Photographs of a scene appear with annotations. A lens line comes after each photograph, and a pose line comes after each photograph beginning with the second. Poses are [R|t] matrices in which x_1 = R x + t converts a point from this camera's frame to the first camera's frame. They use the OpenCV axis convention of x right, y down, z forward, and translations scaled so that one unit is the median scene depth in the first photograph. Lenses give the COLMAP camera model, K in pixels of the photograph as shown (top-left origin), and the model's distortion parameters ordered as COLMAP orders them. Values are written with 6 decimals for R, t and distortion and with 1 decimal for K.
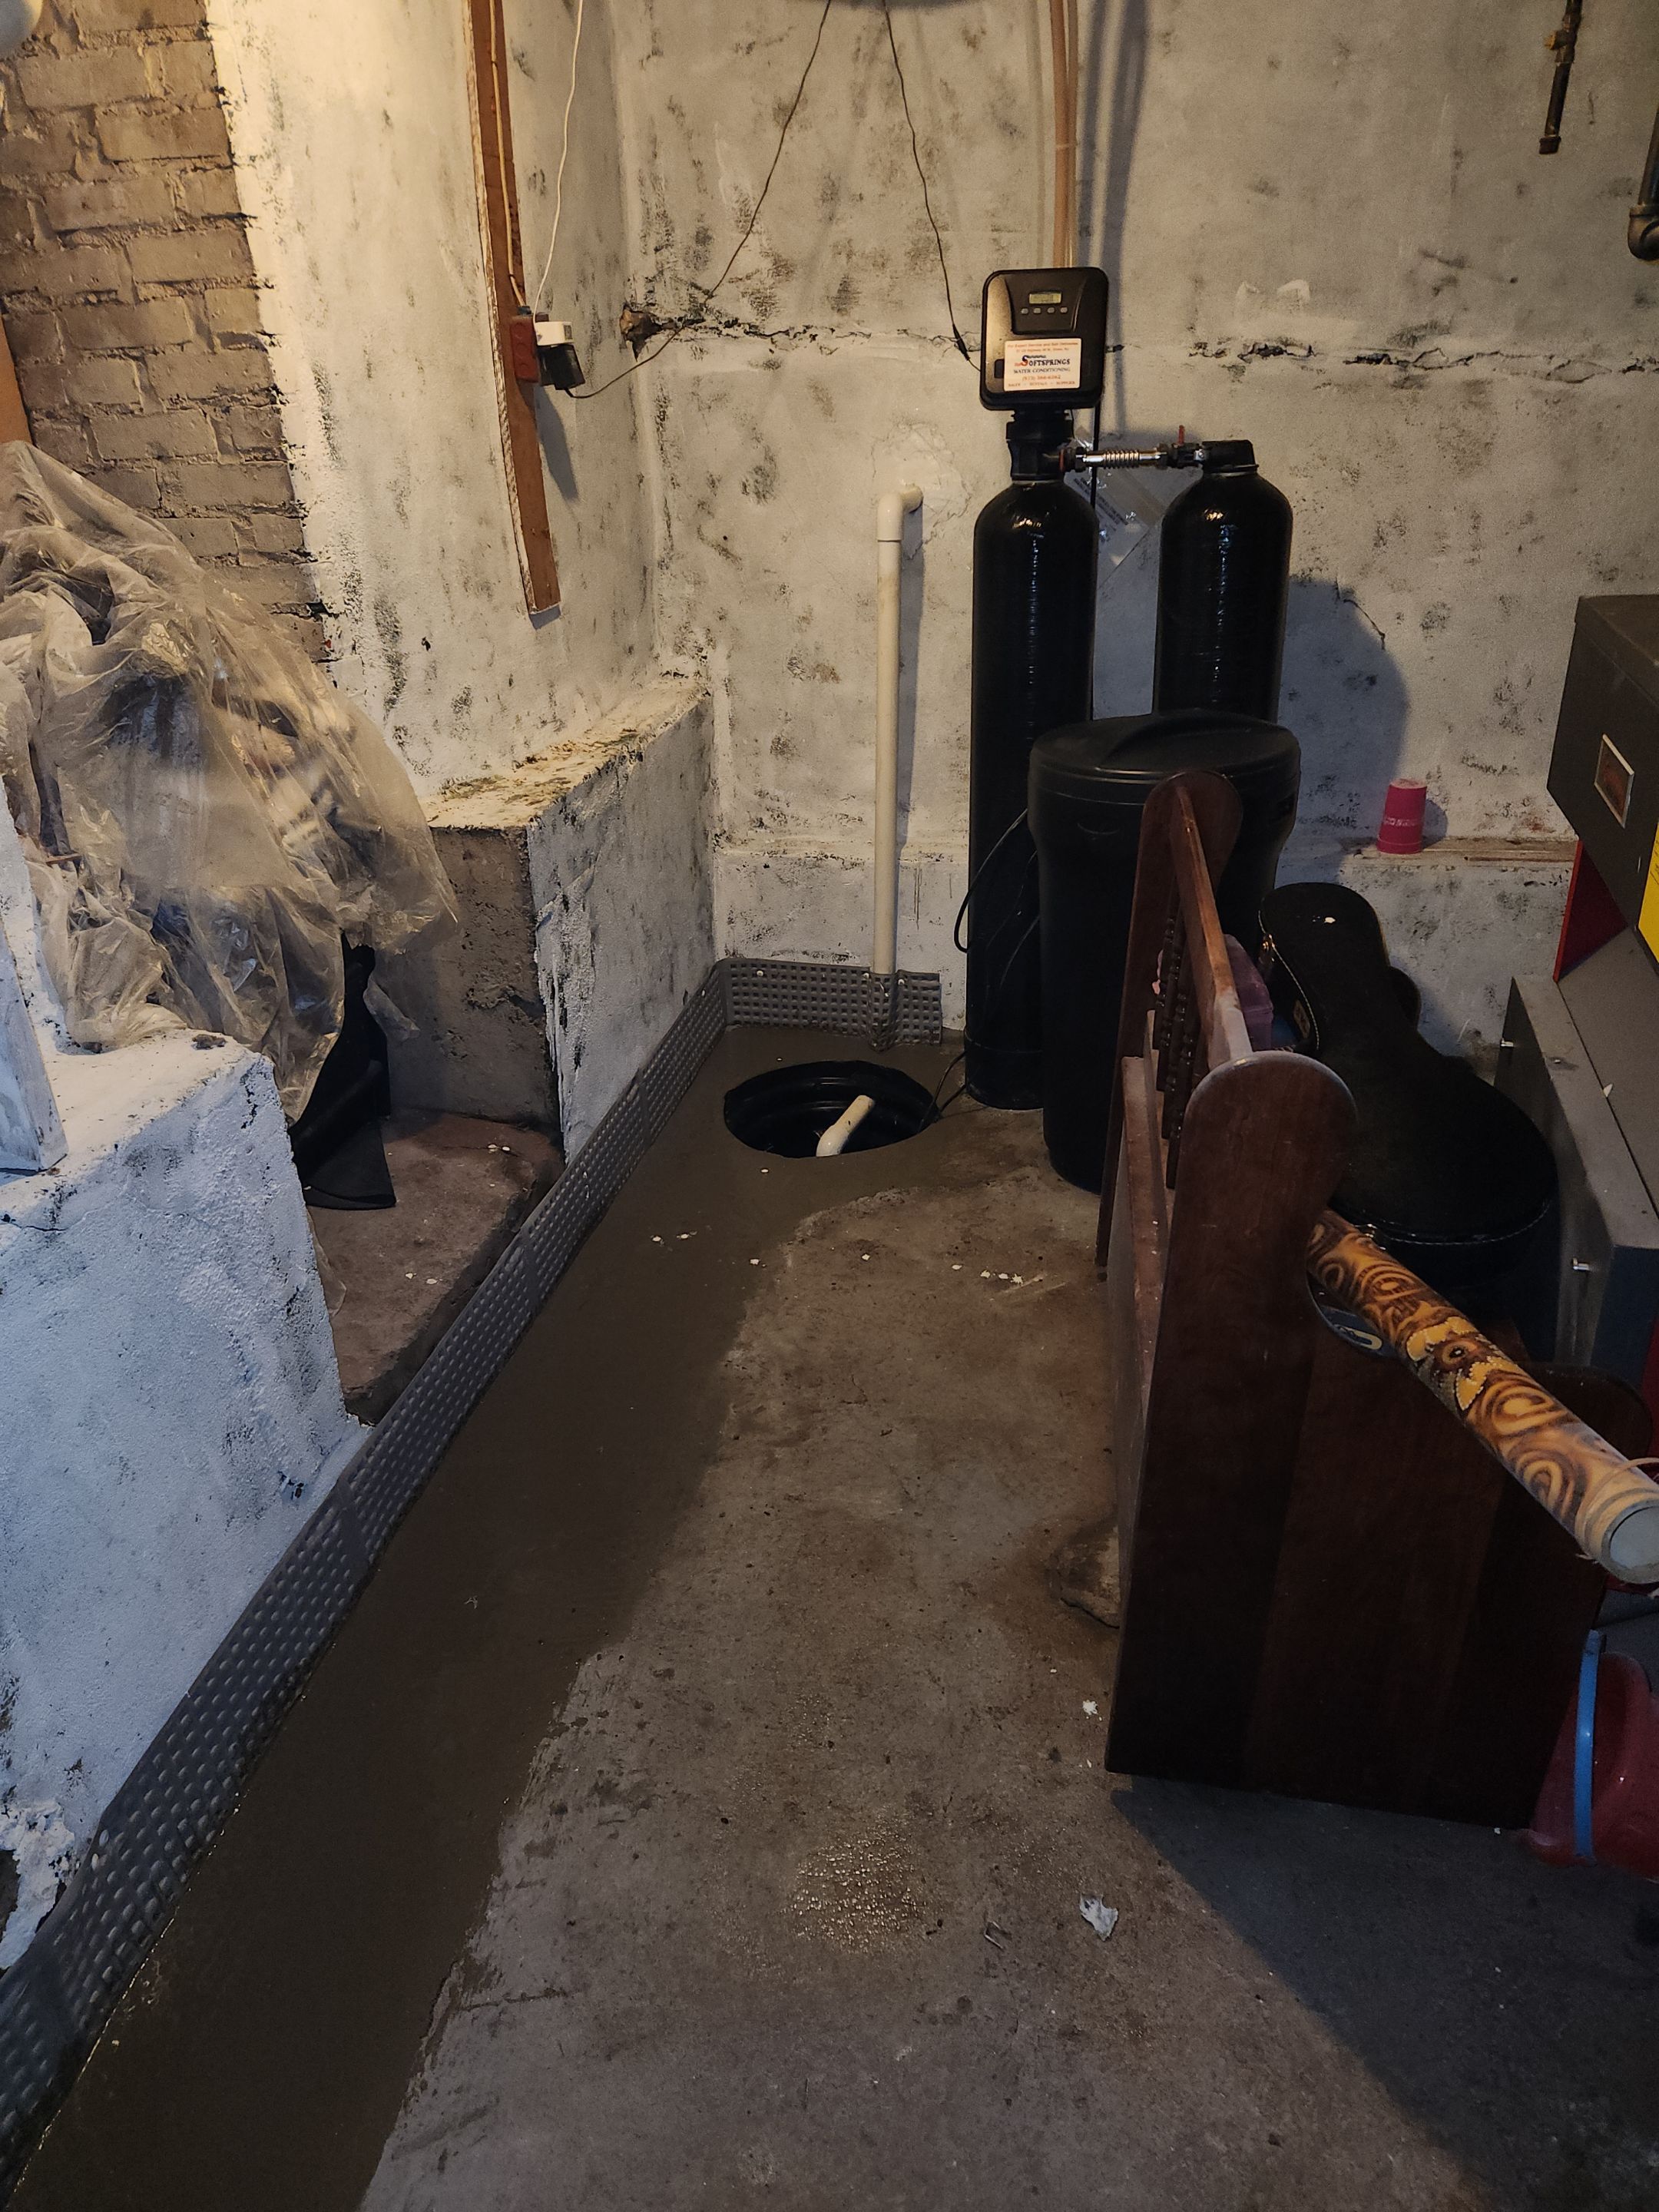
lens RADIAL K [[1500.3, 0, 836.0], [0, 1500.3, 1139.4], [0, 0, 1]] dist [0.042521, -0.031919]
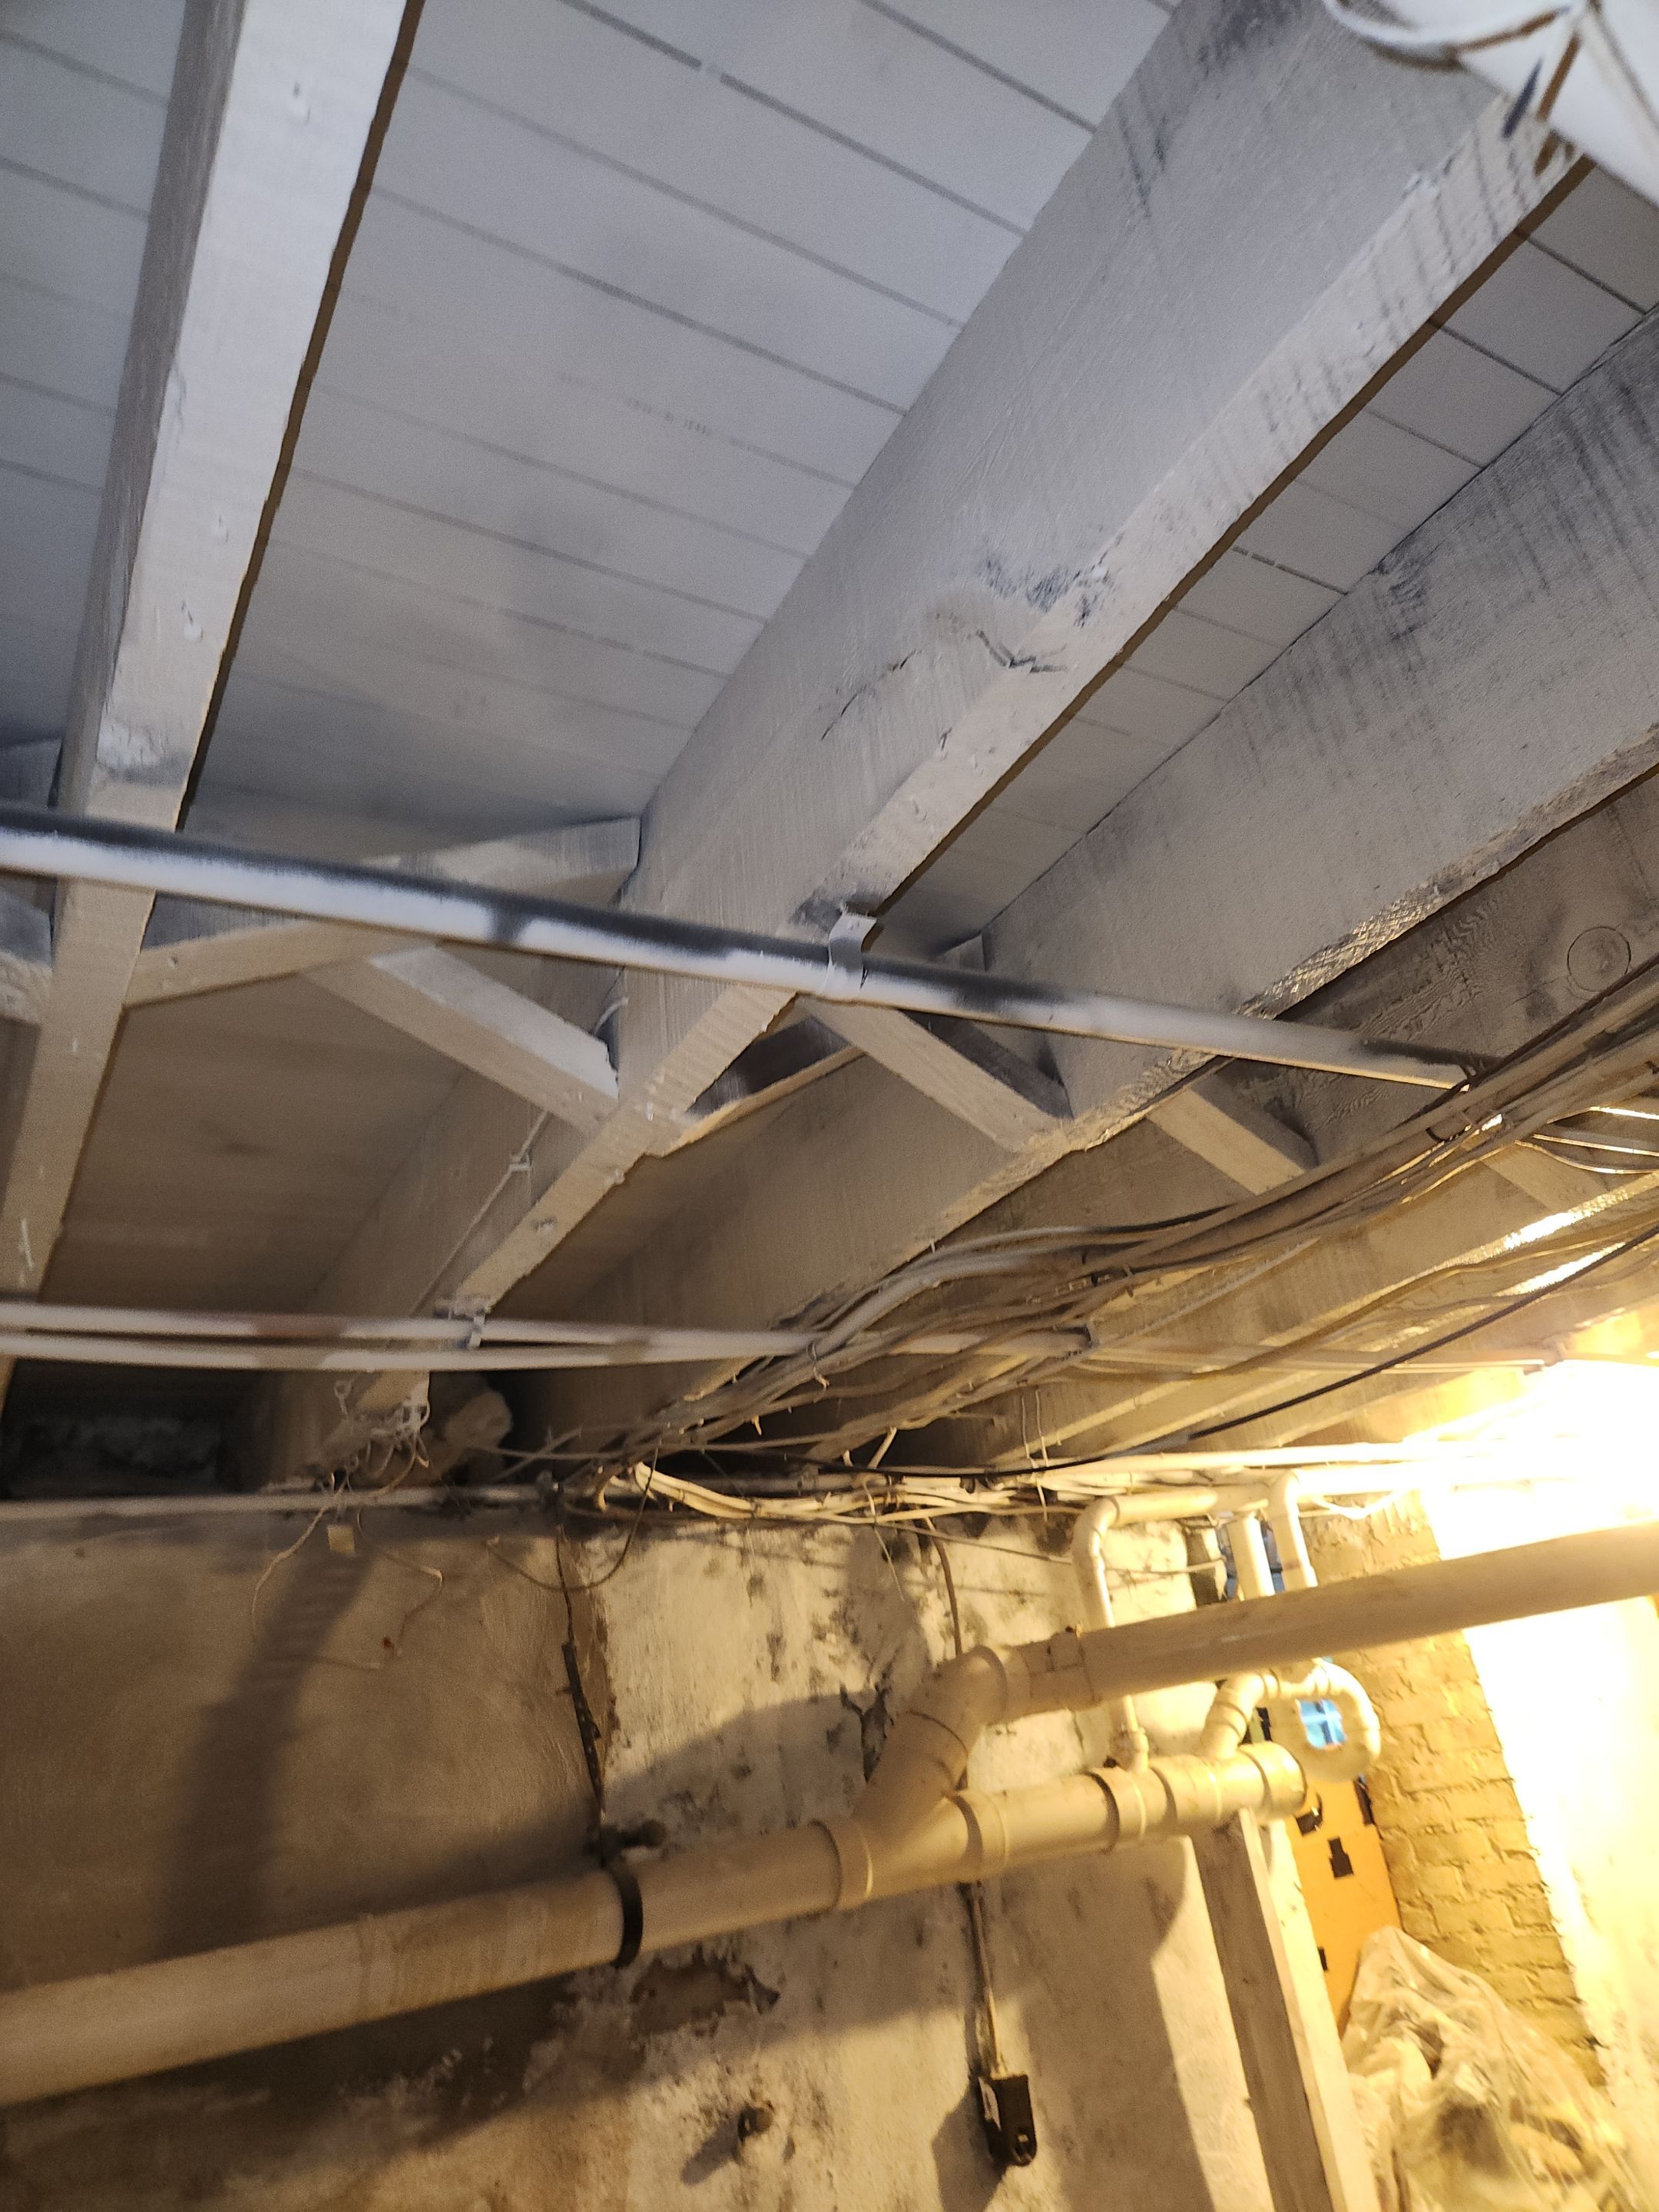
lens RADIAL K [[1500.3, 0, 836.0], [0, 1500.3, 1139.4], [0, 0, 1]] dist [0.042521, -0.031919]
pose [[0.685875, -0.362629, -0.630932, 0.384712], [-0.217774, 0.724989, -0.653426, 0.116444], [0.694370, 0.585570, 0.418280, -0.579013]]
